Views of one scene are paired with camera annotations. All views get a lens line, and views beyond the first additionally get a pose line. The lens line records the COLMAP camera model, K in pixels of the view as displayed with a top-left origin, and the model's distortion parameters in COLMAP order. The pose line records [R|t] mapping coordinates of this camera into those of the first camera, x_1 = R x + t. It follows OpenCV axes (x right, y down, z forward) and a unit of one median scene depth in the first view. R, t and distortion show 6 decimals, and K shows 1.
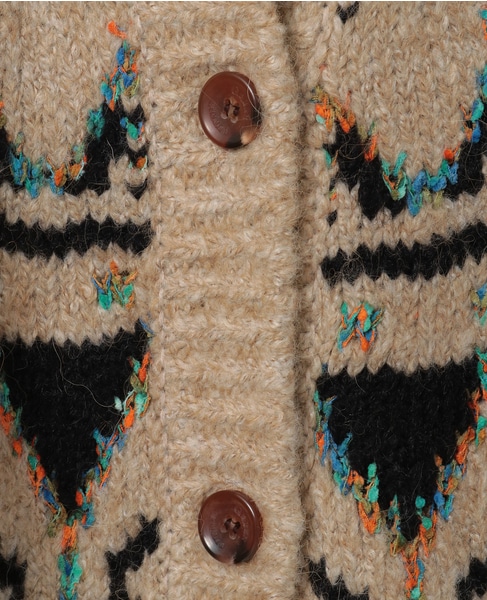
lens RADIAL K [[1272.7, 0, 243.4], [0, 1272.7, 300.6], [0, 0, 1]] dist [-0.005855, 0.000000]
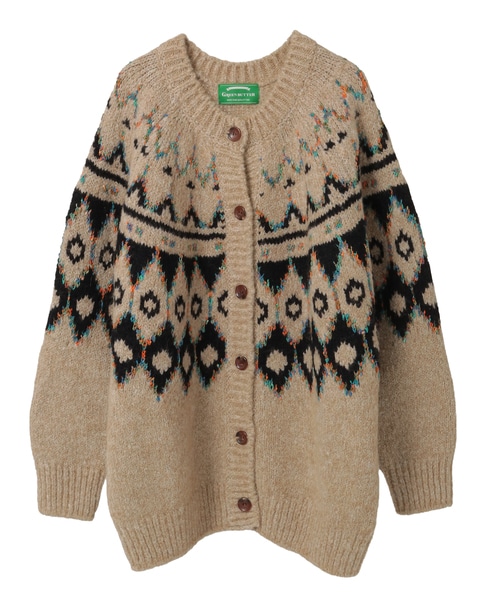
lens RADIAL K [[1881.7, 0, 243.5], [0, 1881.7, 298.3], [0, 0, 1]] dist [0.188153, 0.000000]
pose [[0.996955, -0.002265, -0.077951, 0.606266], [0.007883, 0.997385, 0.071844, -0.353083], [0.077584, -0.072240, 0.994365, -6.737720]]
